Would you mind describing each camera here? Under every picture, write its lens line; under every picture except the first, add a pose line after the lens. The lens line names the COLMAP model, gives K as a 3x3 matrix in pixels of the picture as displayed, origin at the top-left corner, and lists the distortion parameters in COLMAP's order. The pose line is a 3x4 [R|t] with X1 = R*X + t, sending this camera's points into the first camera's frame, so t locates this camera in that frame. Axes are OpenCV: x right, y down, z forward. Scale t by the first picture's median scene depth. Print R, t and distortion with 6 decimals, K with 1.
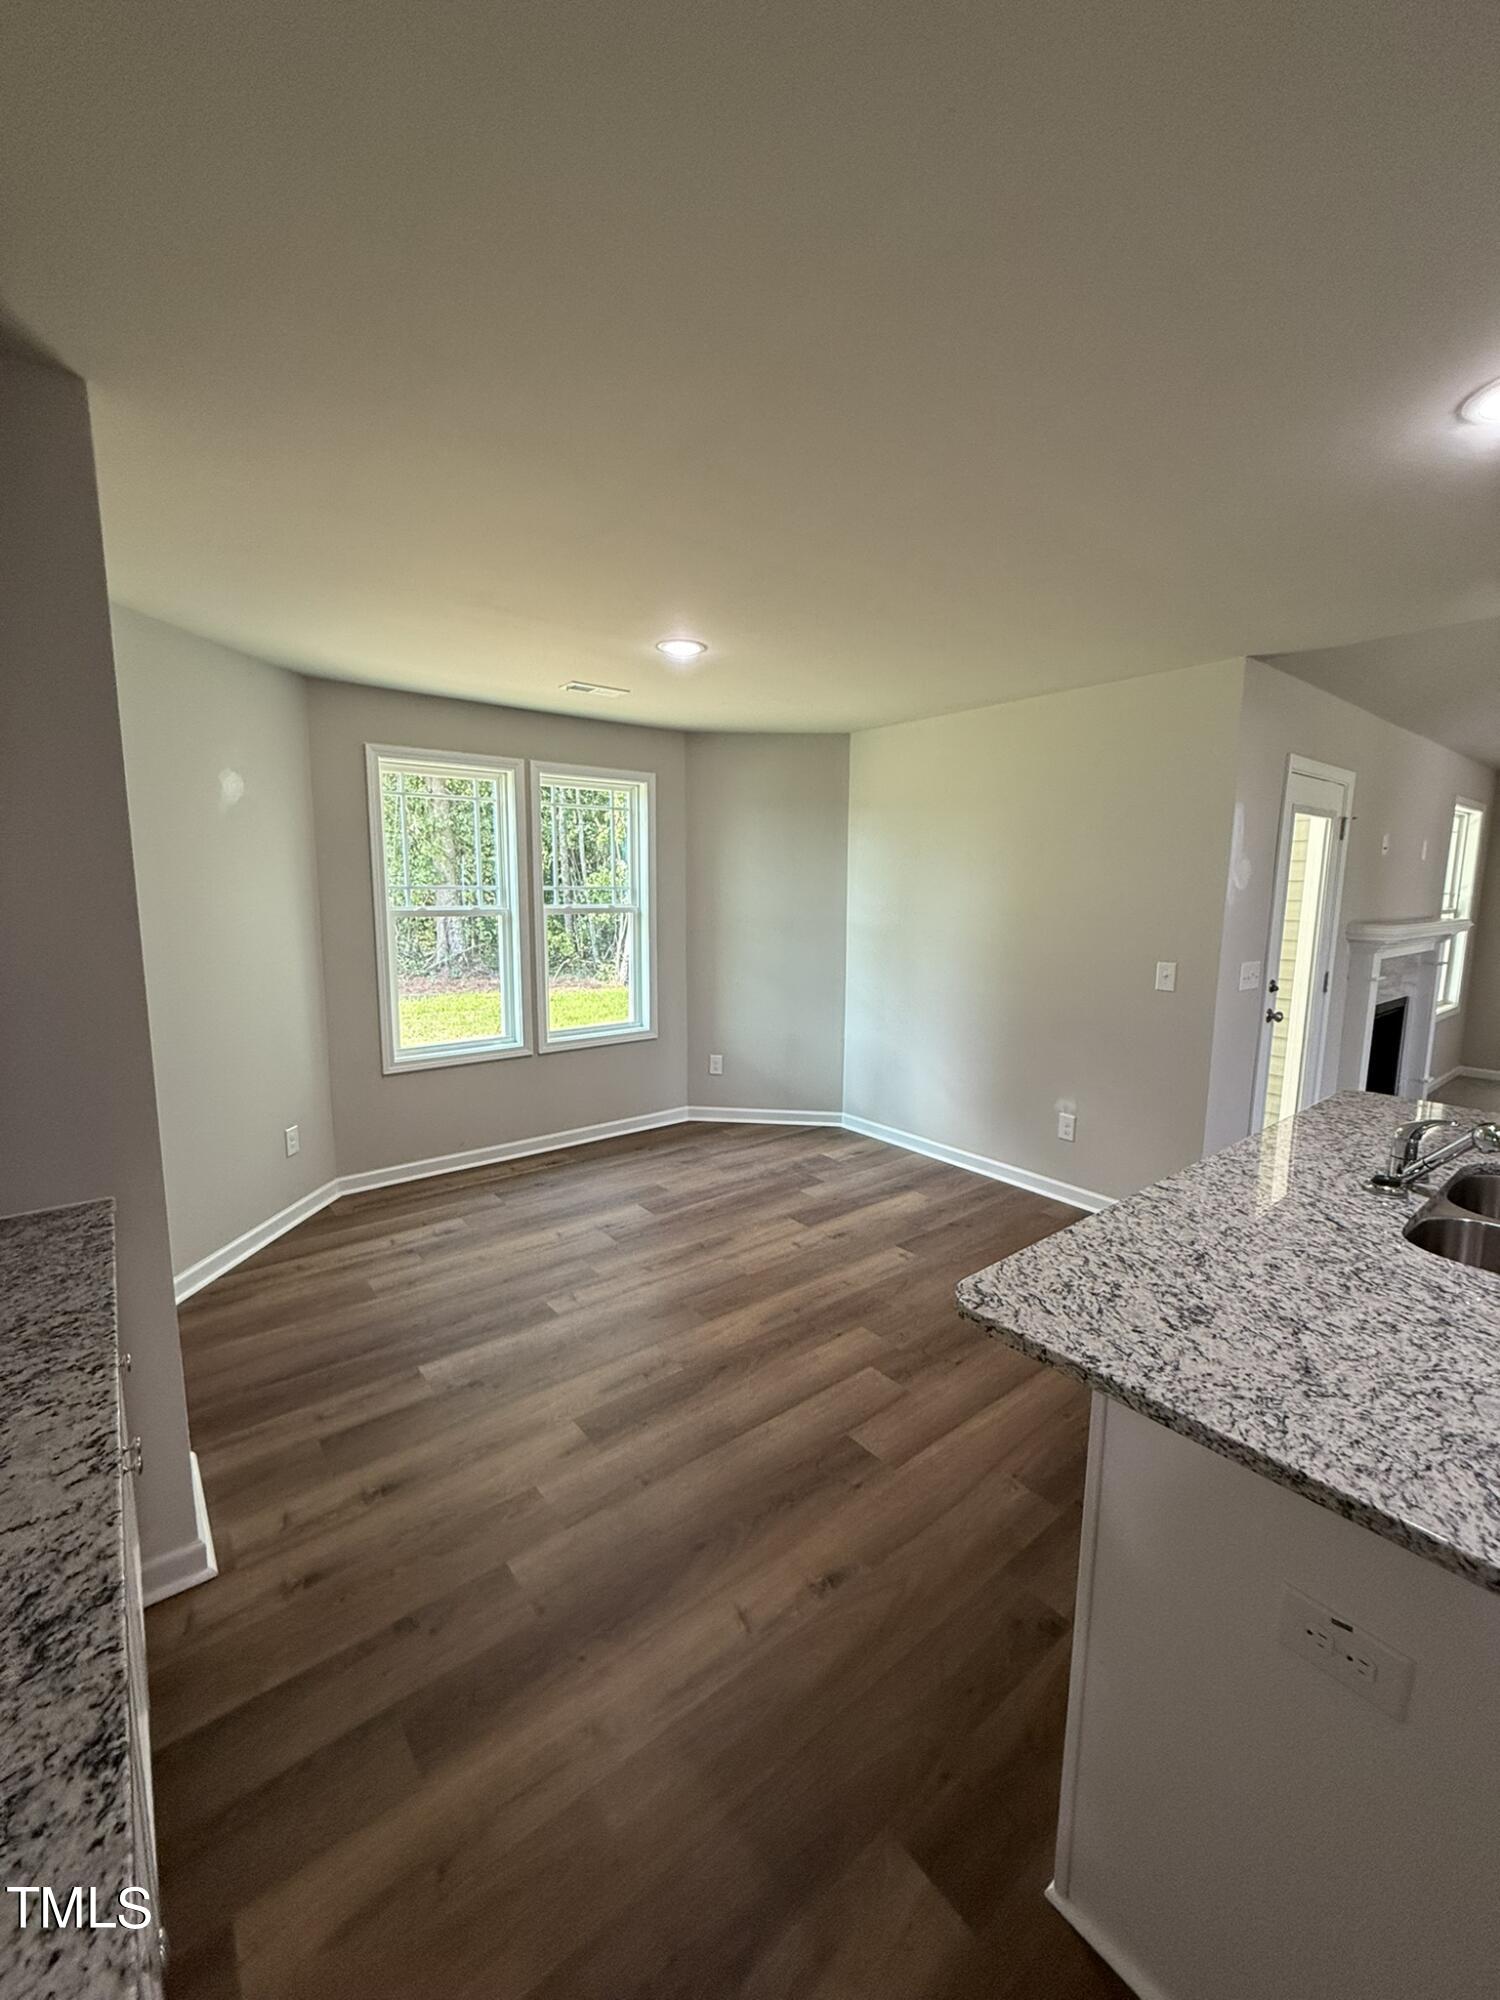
lens RADIAL K [[801.5, 0, 747.8], [0, 801.5, 993.9], [0, 0, 1]] dist [0.001567, -0.000078]
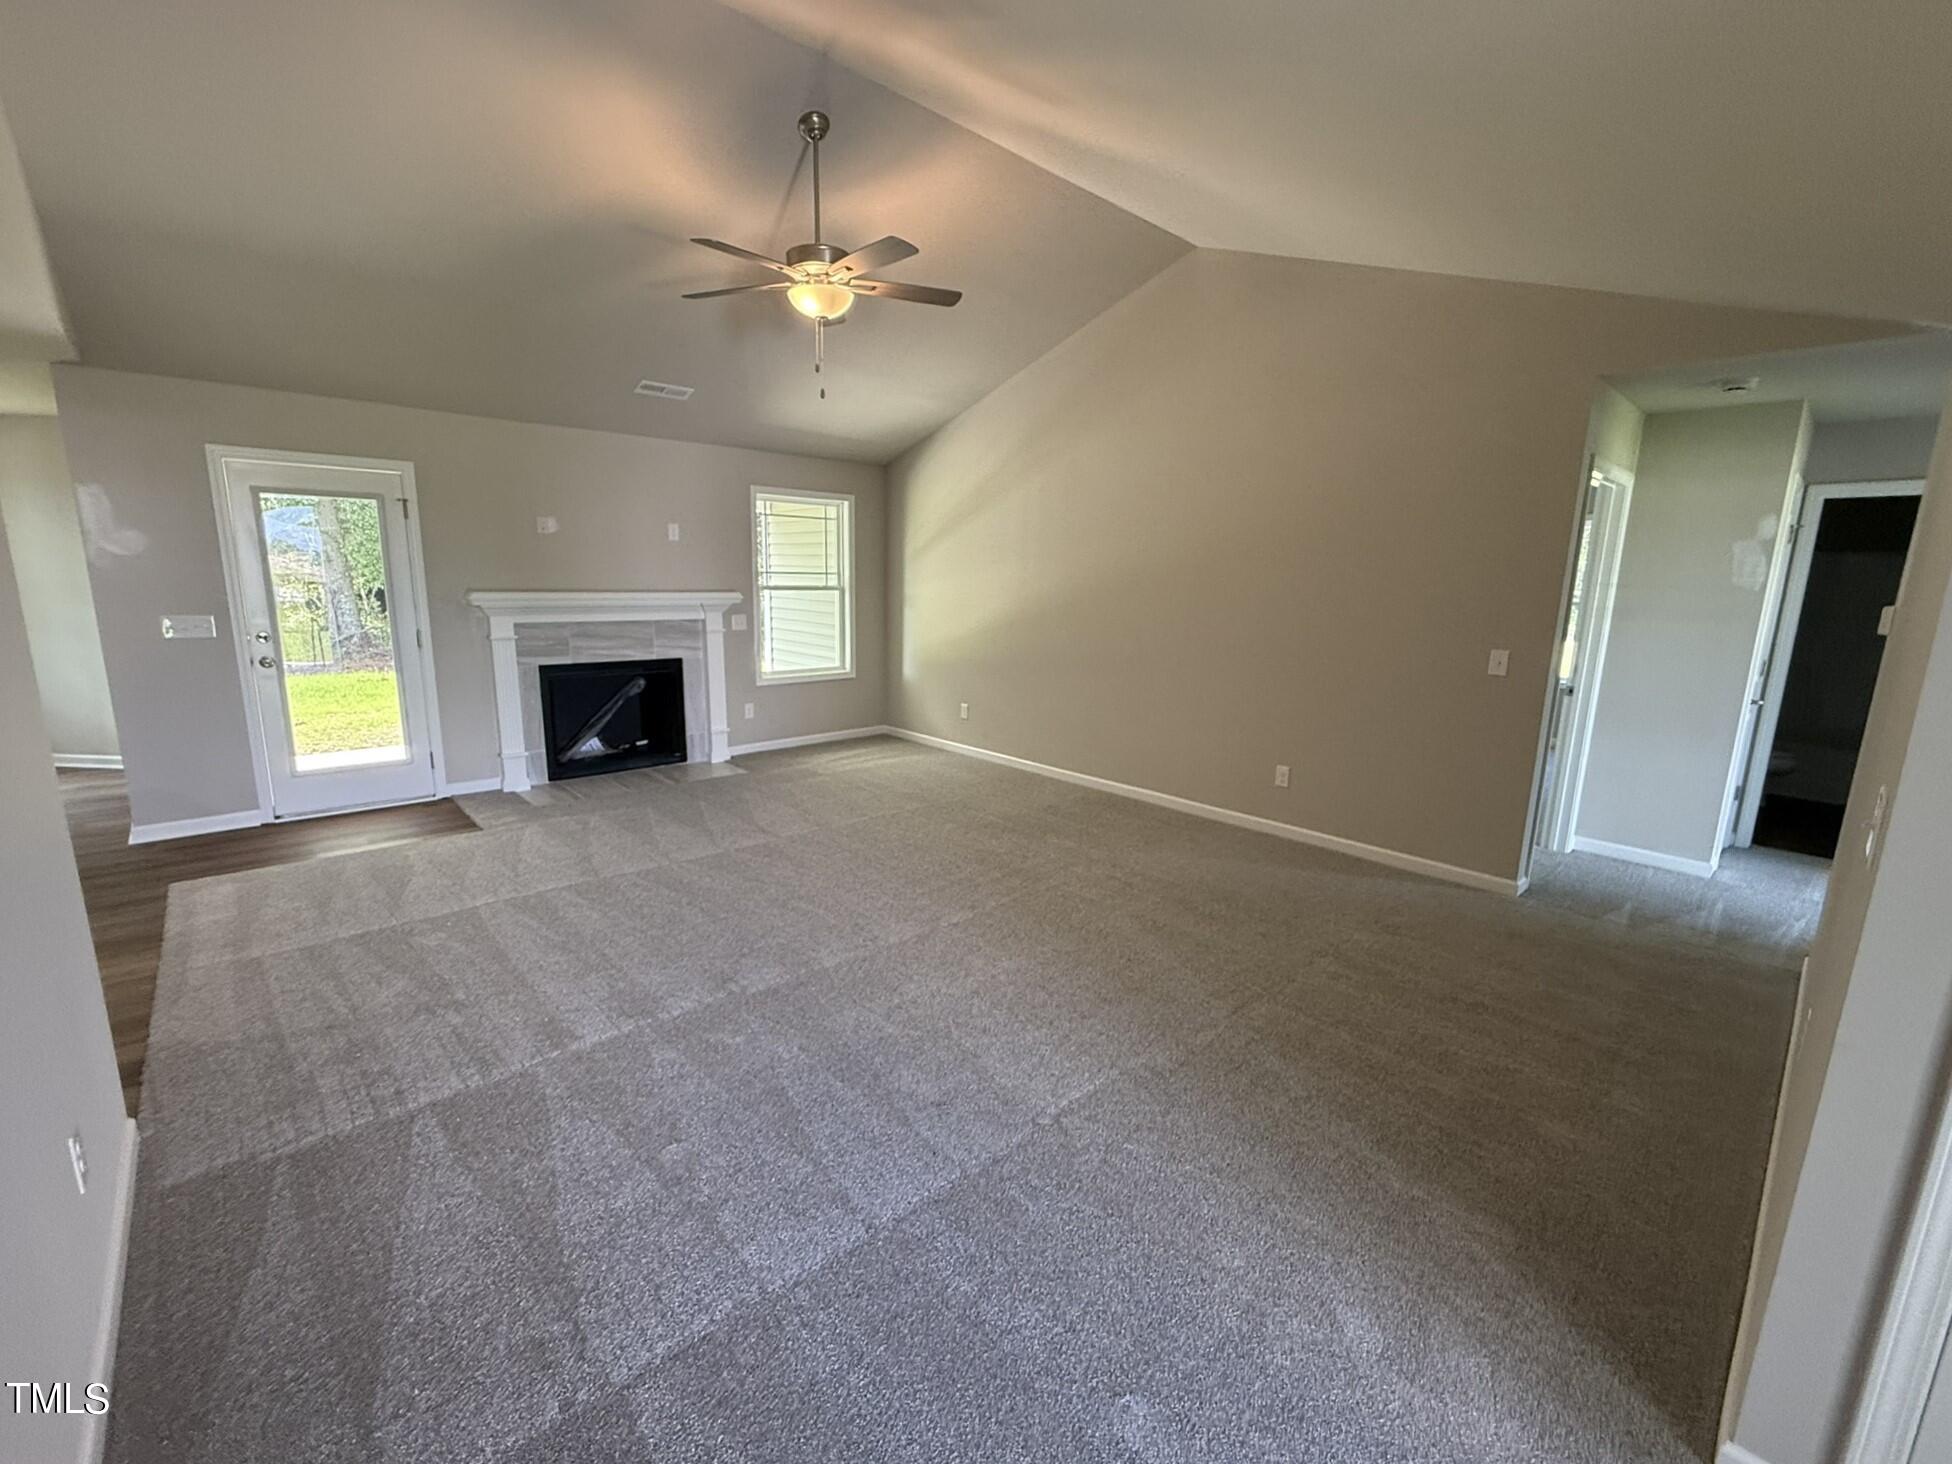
lens RADIAL K [[817.5, 0, 976.0], [0, 817.5, 732.0], [0, 0, 1]] dist [-0.000042, 0.000016]
pose [[0.997301, -0.002201, 0.073386, 2.730272], [-0.001539, 0.998704, 0.050863, 0.113305], [-0.073403, -0.050839, 0.996006, -0.544766]]
